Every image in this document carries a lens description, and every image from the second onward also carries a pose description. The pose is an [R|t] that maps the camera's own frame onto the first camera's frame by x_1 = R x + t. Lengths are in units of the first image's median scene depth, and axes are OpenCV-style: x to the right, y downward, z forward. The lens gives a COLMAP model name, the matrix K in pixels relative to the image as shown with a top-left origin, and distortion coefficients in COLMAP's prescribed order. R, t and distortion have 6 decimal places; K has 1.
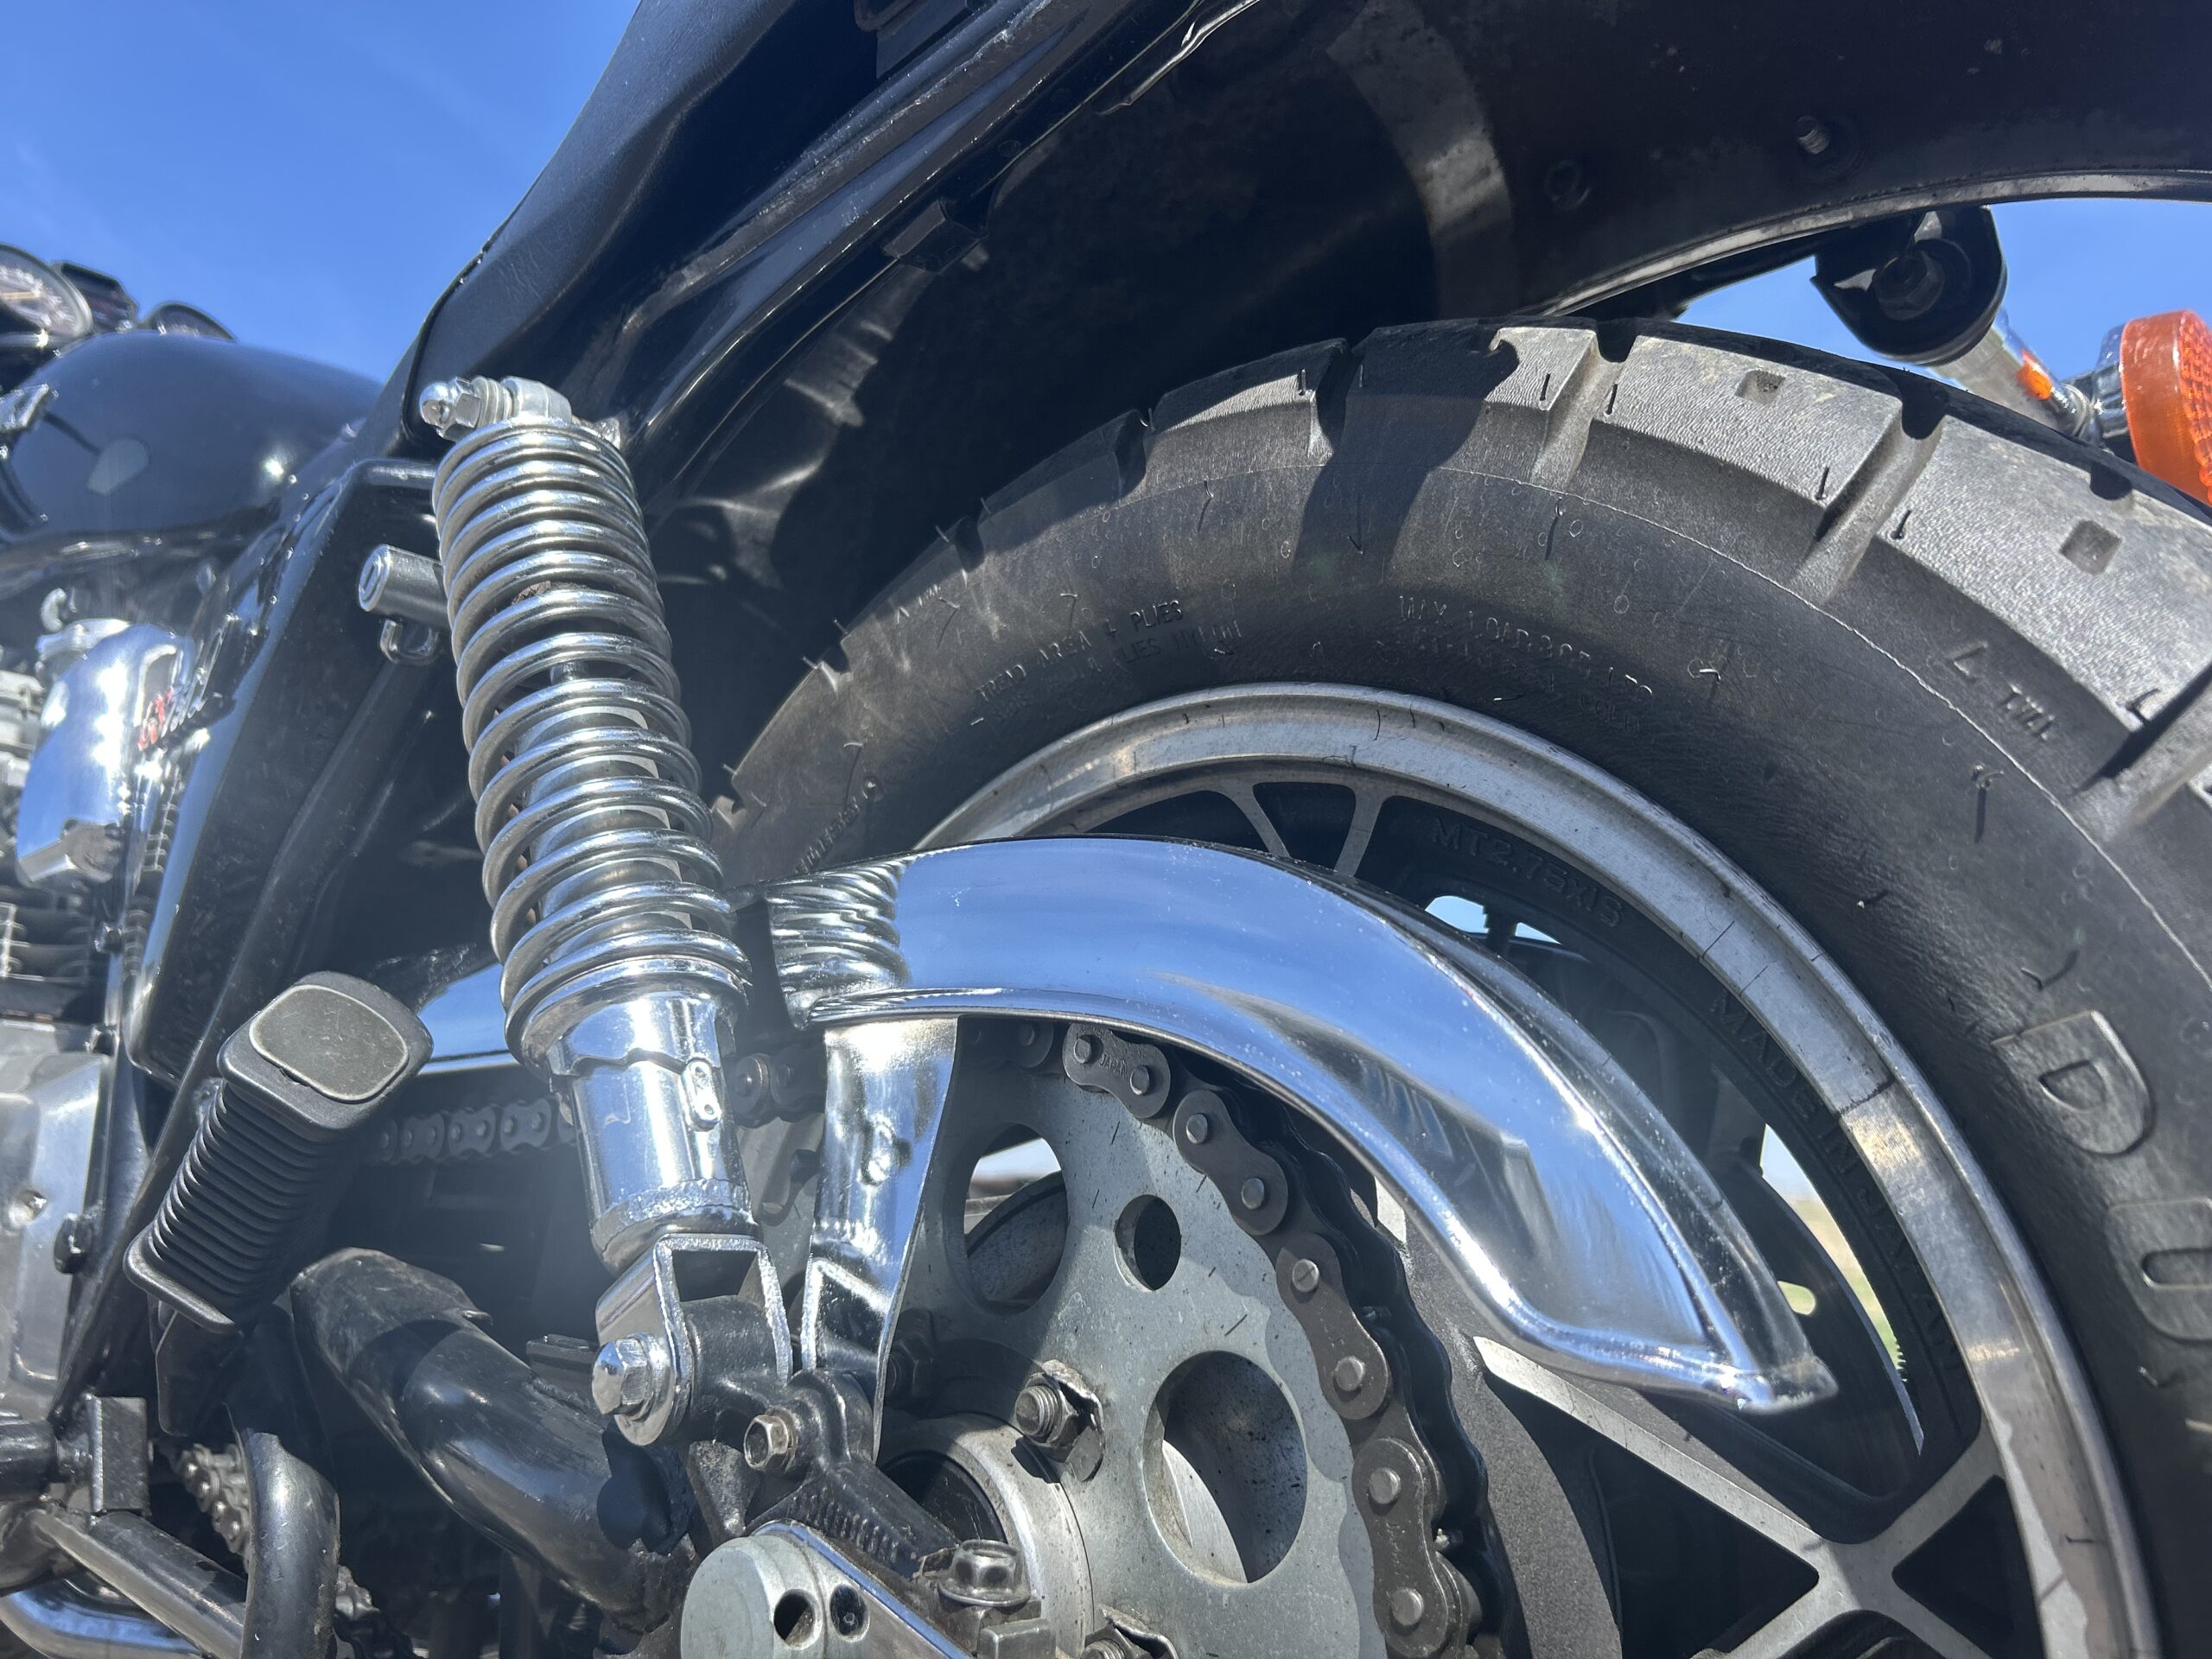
lens RADIAL K [[1673.3, 0, 1105.8], [0, 1673.3, 831.1], [0, 0, 1]] dist [0.030513, -0.044567]
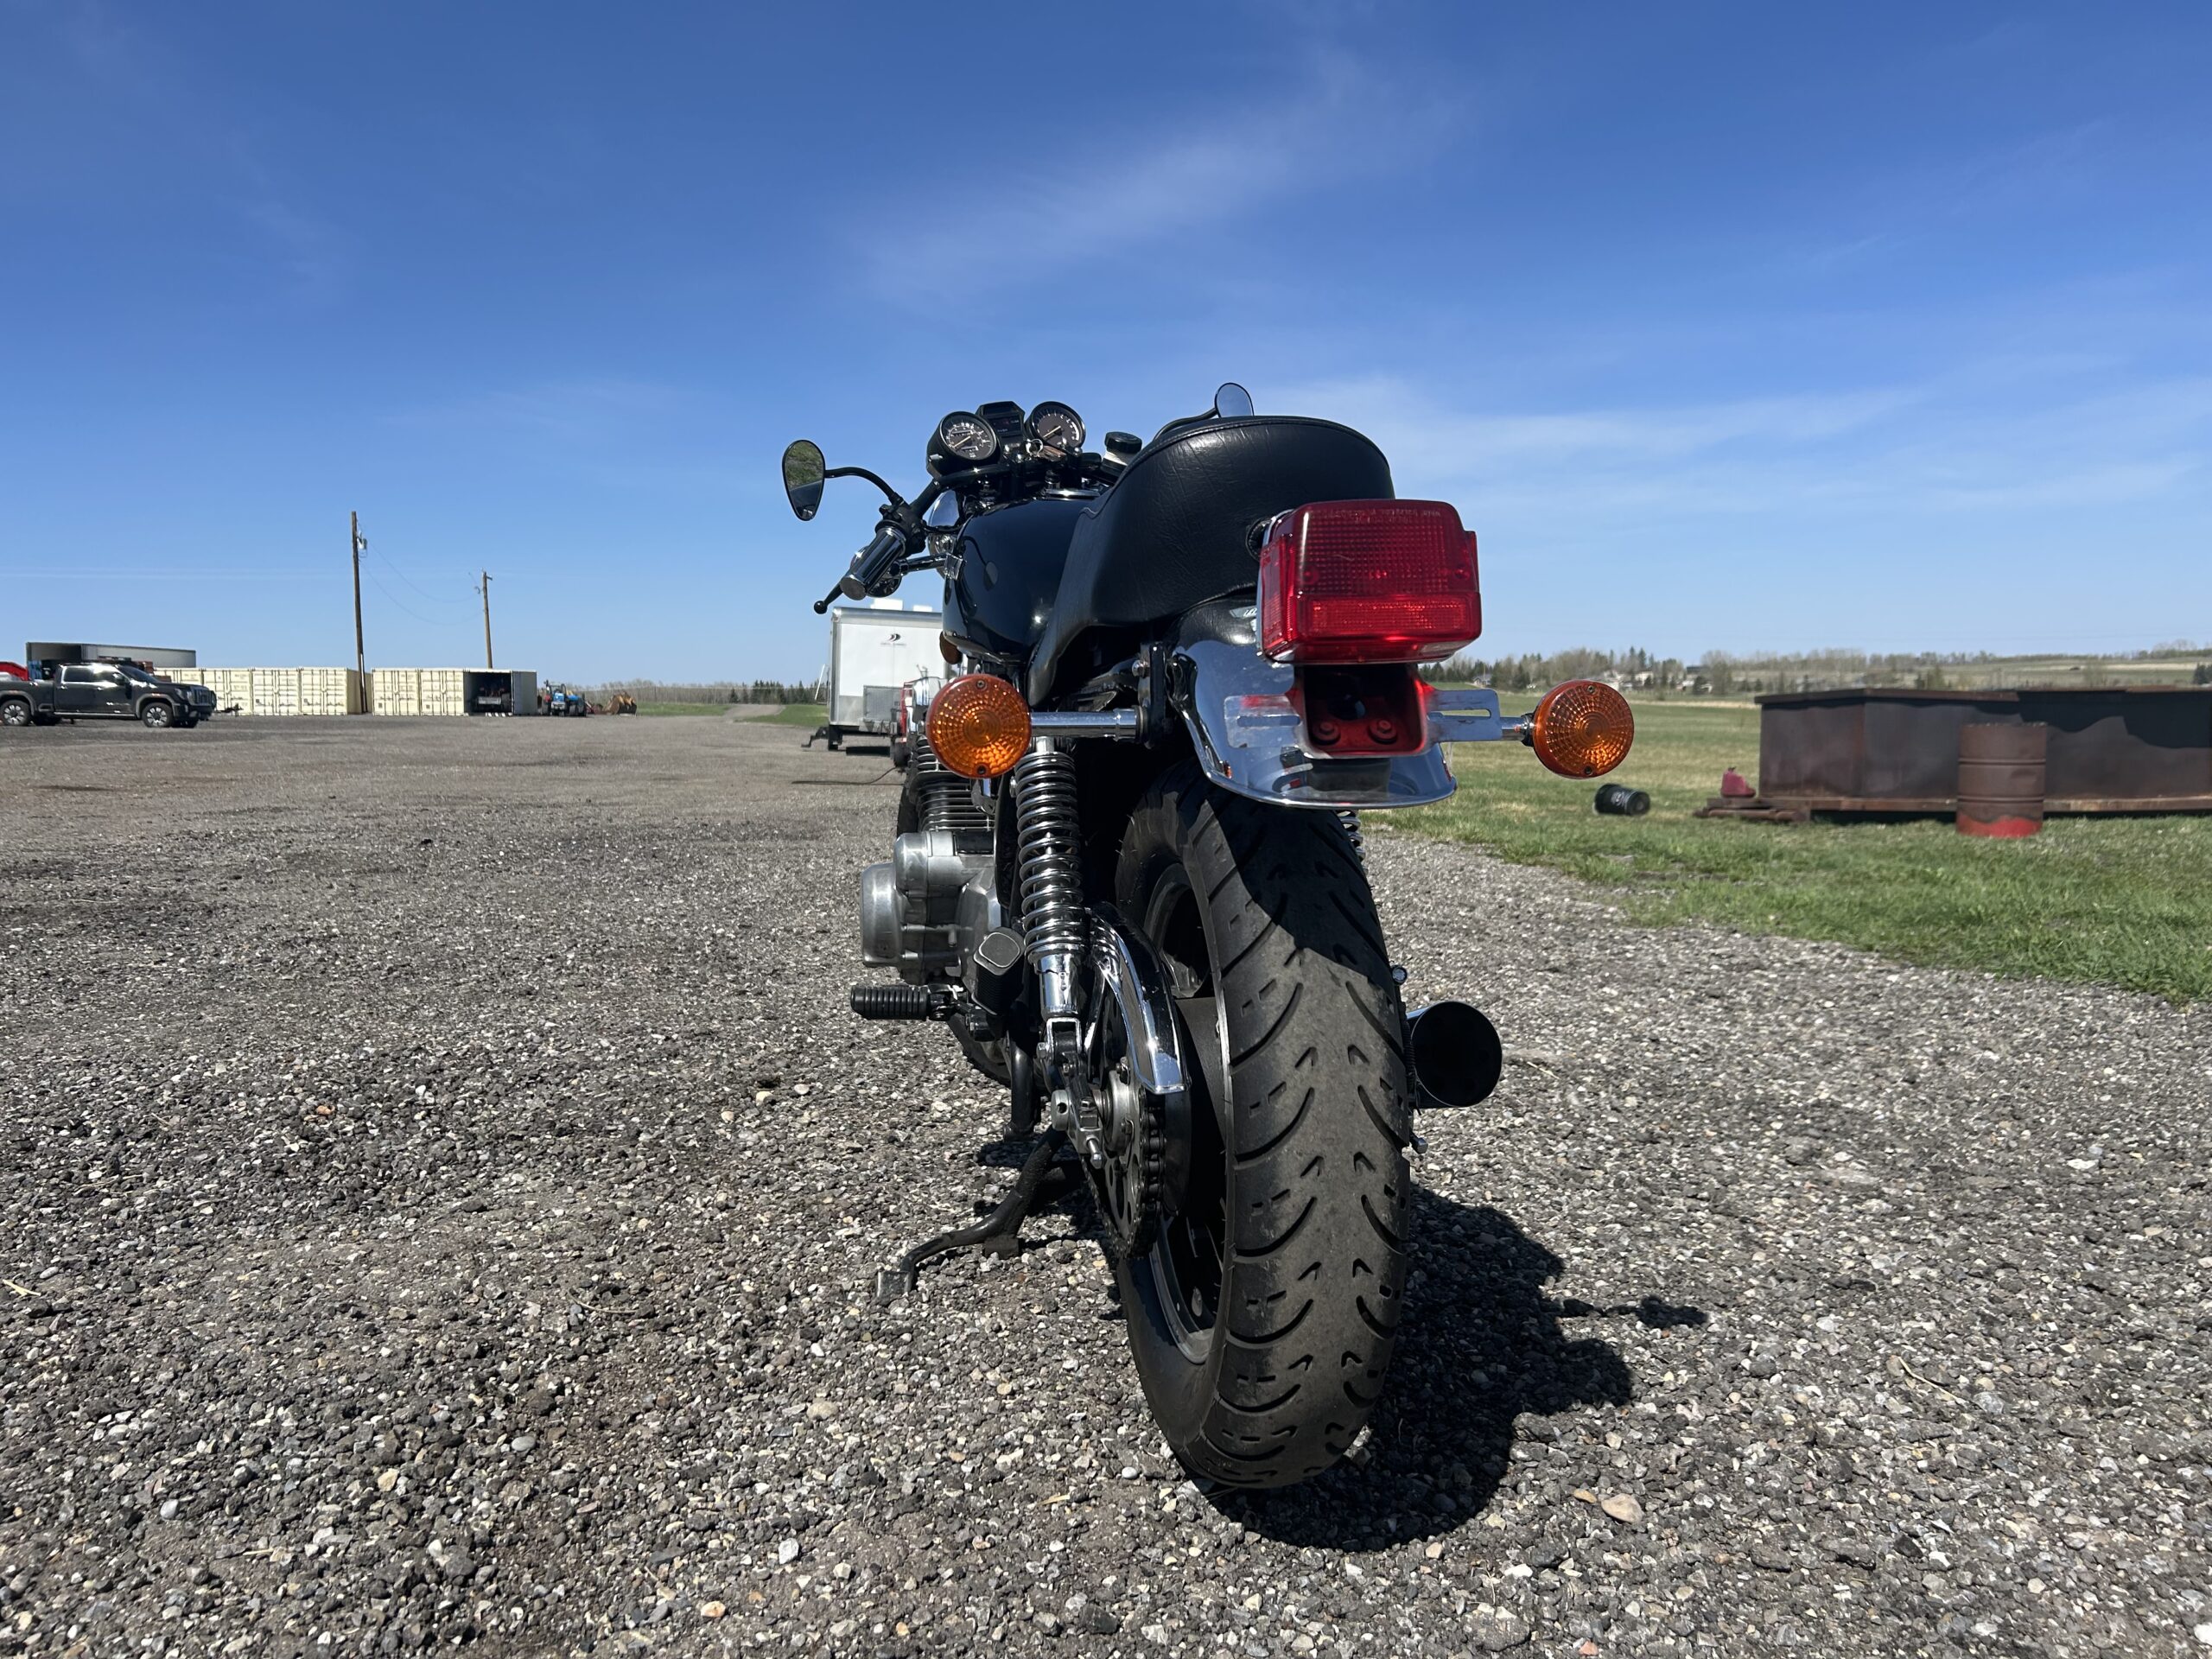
lens RADIAL K [[1673.3, 0, 1103.7], [0, 1673.3, 832.4], [0, 0, 1]] dist [0.030513, -0.044567]
pose [[0.822856, 0.028012, -0.567559, 2.027717], [0.143449, 0.956196, 0.255169, -1.153824], [0.549845, -0.291383, 0.782794, -1.898387]]
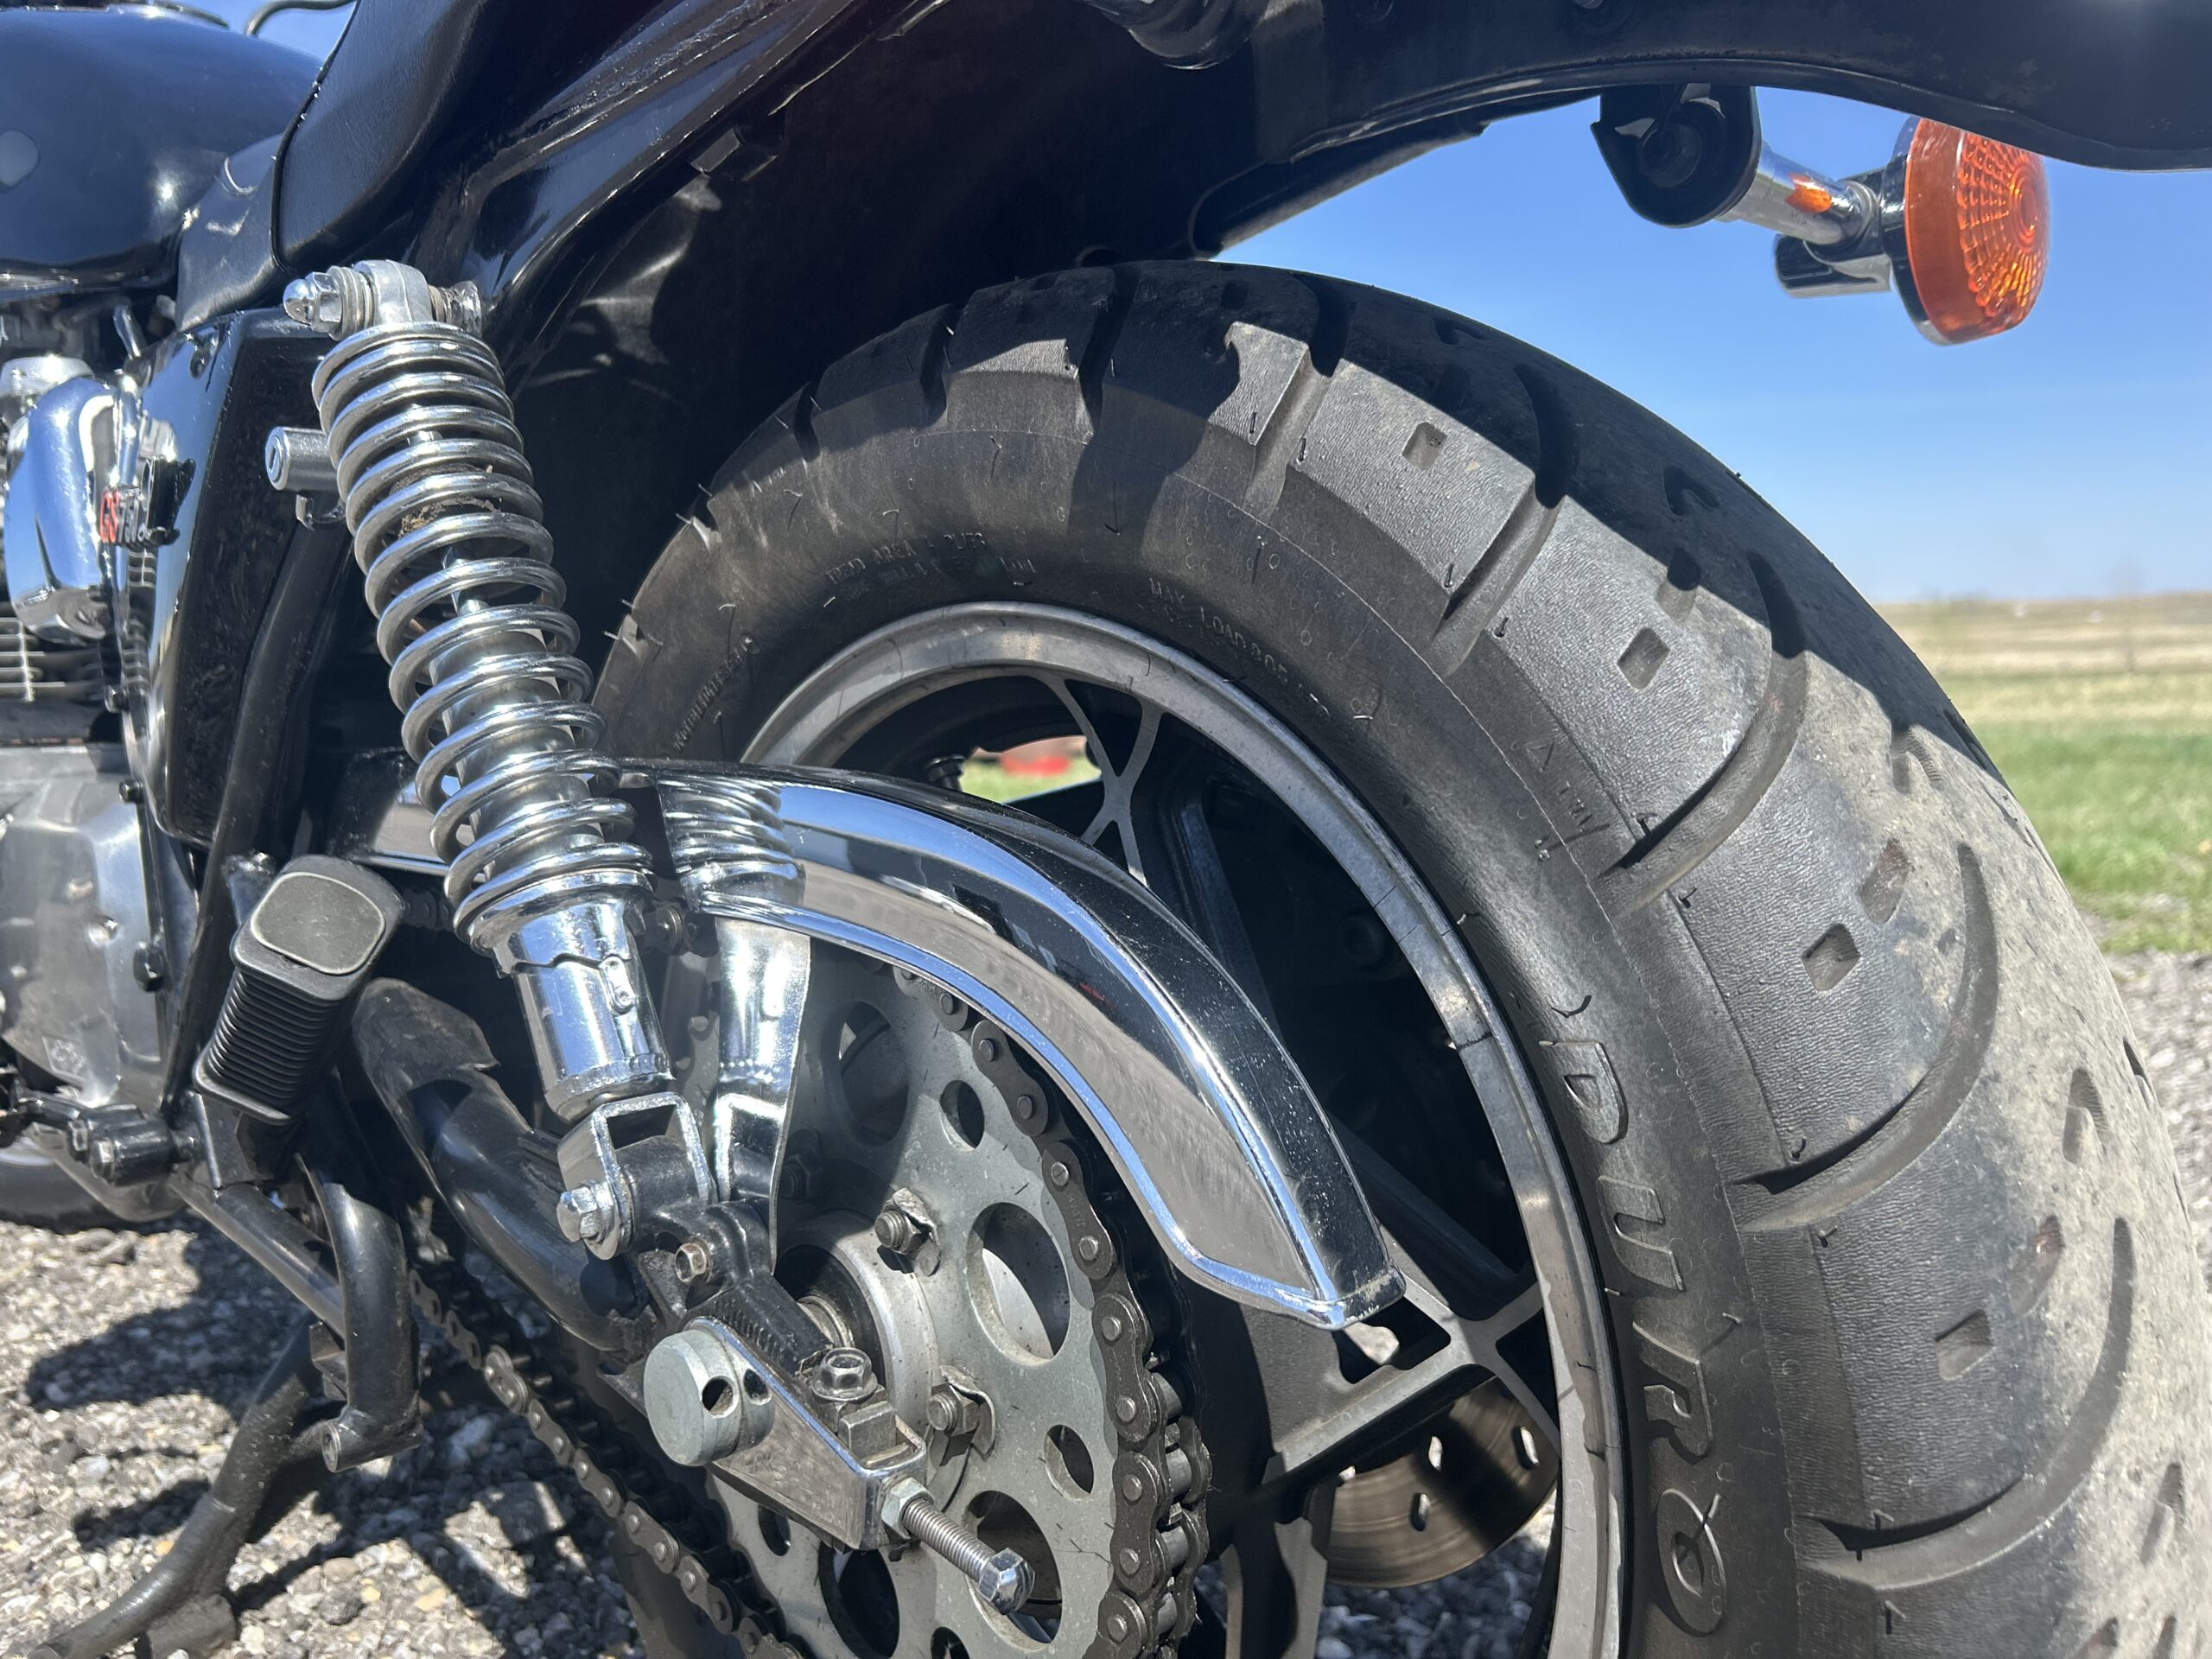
lens RADIAL K [[1673.3, 0, 1096.5], [0, 1673.3, 822.2], [0, 0, 1]] dist [0.030513, -0.044567]
pose [[0.998432, -0.048638, -0.027720, 0.156058], [0.054928, 0.946766, 0.317201, -0.334256], [0.010816, -0.318226, 0.947953, -0.142436]]
